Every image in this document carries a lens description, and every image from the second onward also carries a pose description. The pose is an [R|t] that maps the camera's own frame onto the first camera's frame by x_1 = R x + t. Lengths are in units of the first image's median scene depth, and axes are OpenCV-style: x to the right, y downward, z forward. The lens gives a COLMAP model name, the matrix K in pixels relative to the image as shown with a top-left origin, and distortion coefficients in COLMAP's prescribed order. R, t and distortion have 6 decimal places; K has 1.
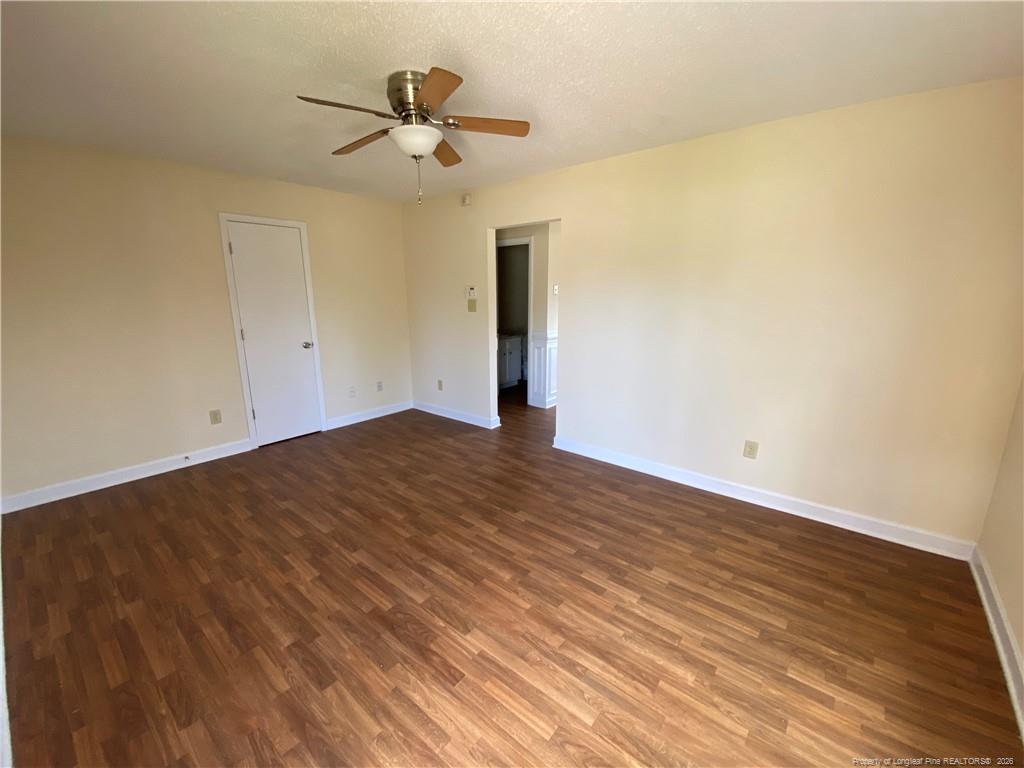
lens RADIAL K [[414.8, 0, 508.1], [0, 414.8, 385.4], [0, 0, 1]] dist [-0.017495, -0.002264]
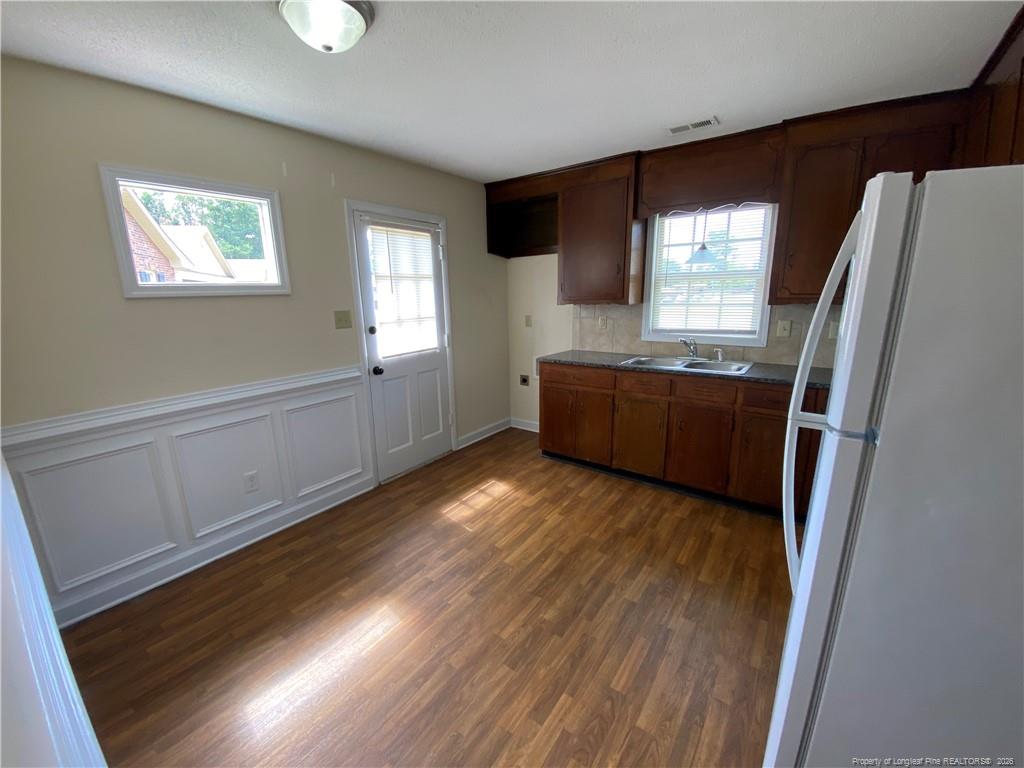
lens RADIAL K [[414.8, 0, 506.8], [0, 414.8, 384.7], [0, 0, 1]] dist [-0.017495, -0.002264]
pose [[0.071333, 0.234972, -0.969381, 0.991007], [-0.223520, 0.950907, 0.214046, -0.111471], [0.972086, 0.201407, 0.120352, 0.414234]]
